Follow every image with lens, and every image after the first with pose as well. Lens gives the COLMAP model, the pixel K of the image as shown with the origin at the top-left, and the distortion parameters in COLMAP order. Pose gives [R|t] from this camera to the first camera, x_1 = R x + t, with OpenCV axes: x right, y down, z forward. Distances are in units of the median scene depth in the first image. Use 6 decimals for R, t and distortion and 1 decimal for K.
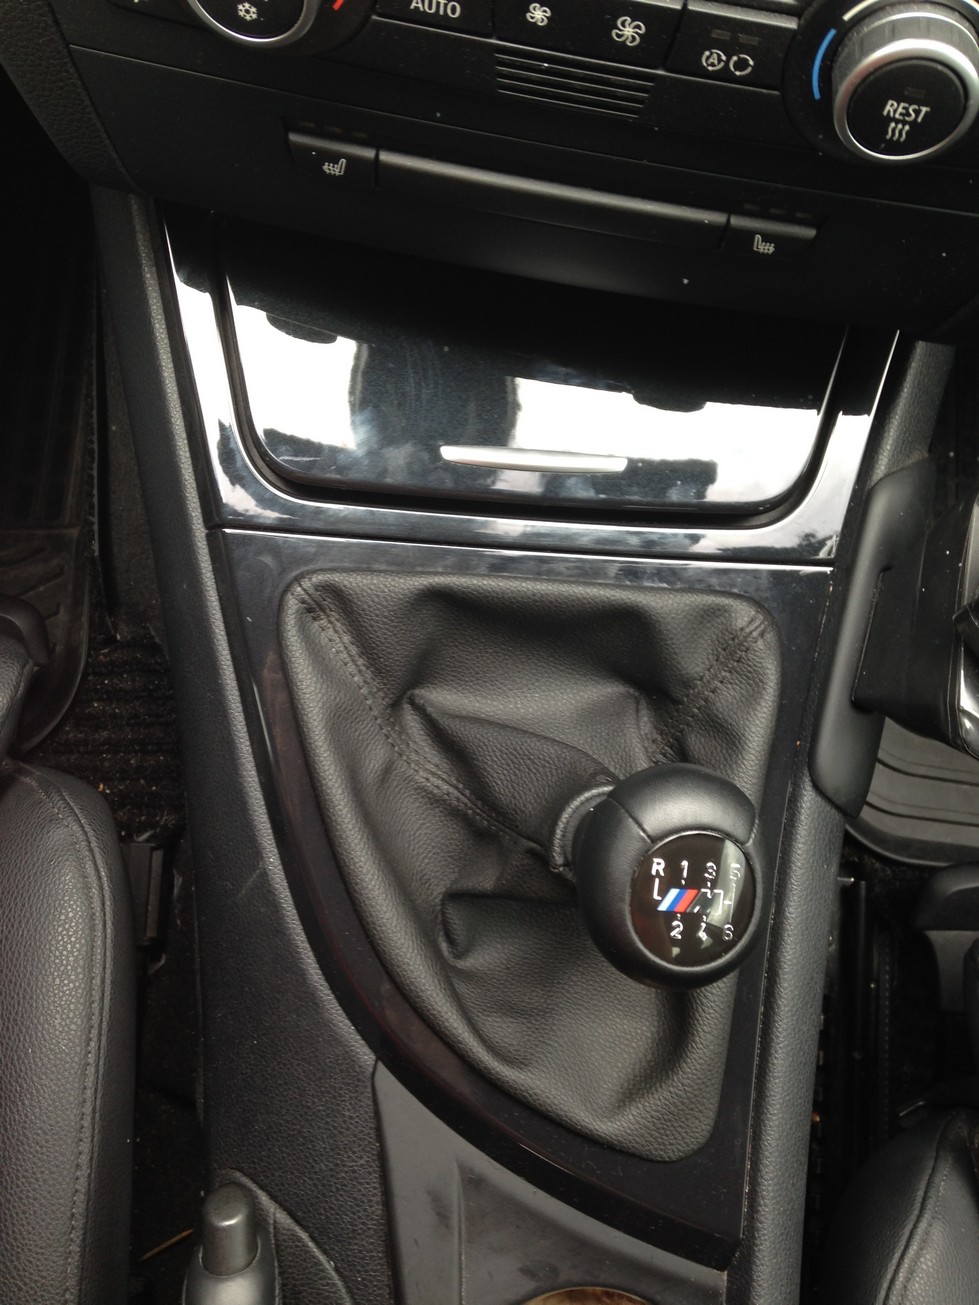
lens RADIAL K [[1280.3, 0, 464.8], [0, 1280.3, 663.1], [0, 0, 1]] dist [0.120516, -0.234536]
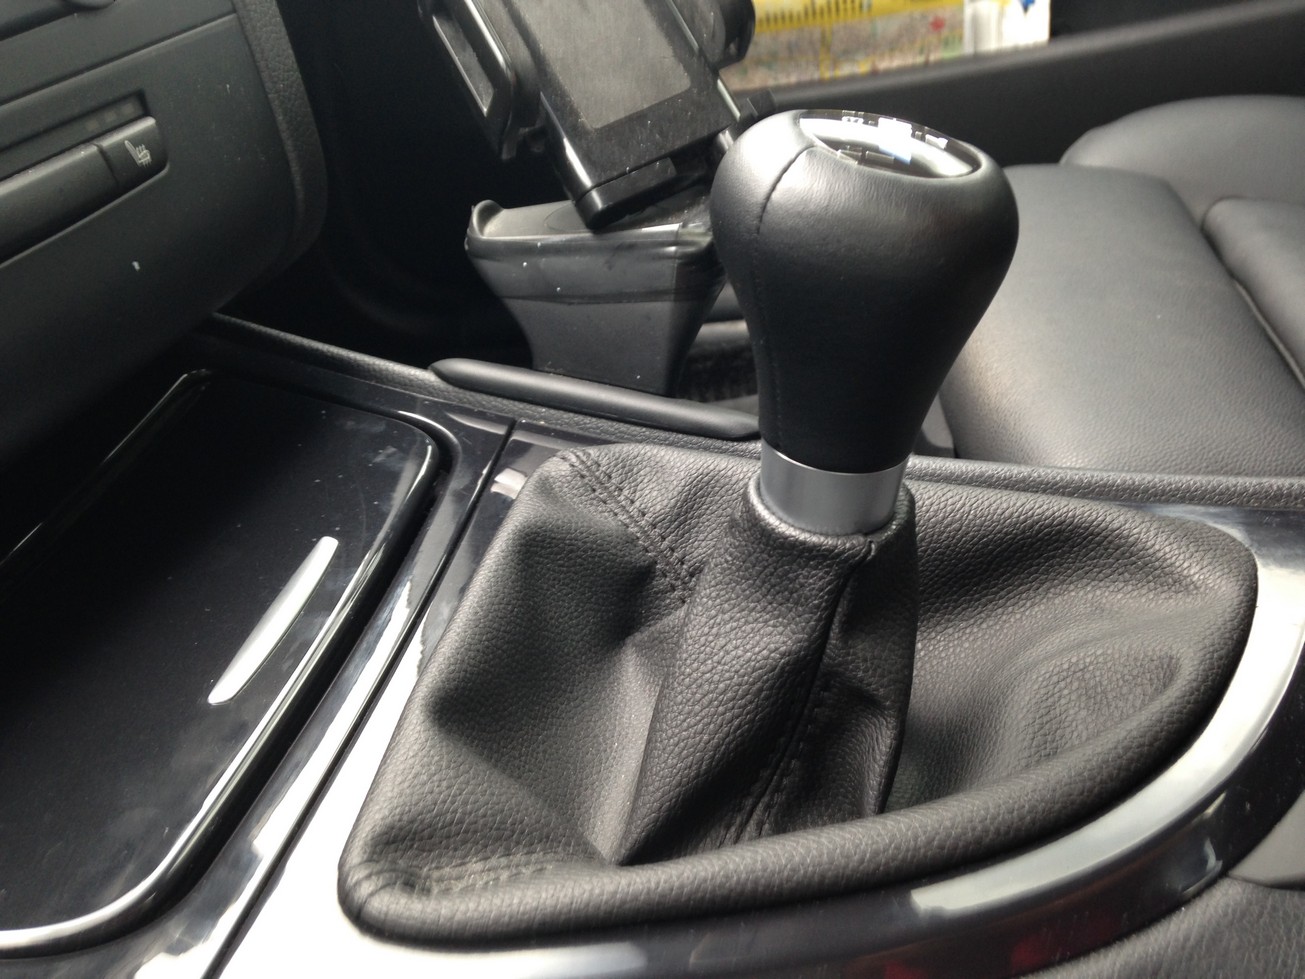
lens RADIAL K [[1247.6, 0, 656.0], [0, 1247.6, 483.8], [0, 0, 1]] dist [0.127672, -0.262991]
pose [[0.100278, -0.509063, 0.854868, -0.475366], [0.993966, 0.089638, -0.063216, 0.079331], [-0.044448, 0.856049, 0.514981, 0.582826]]
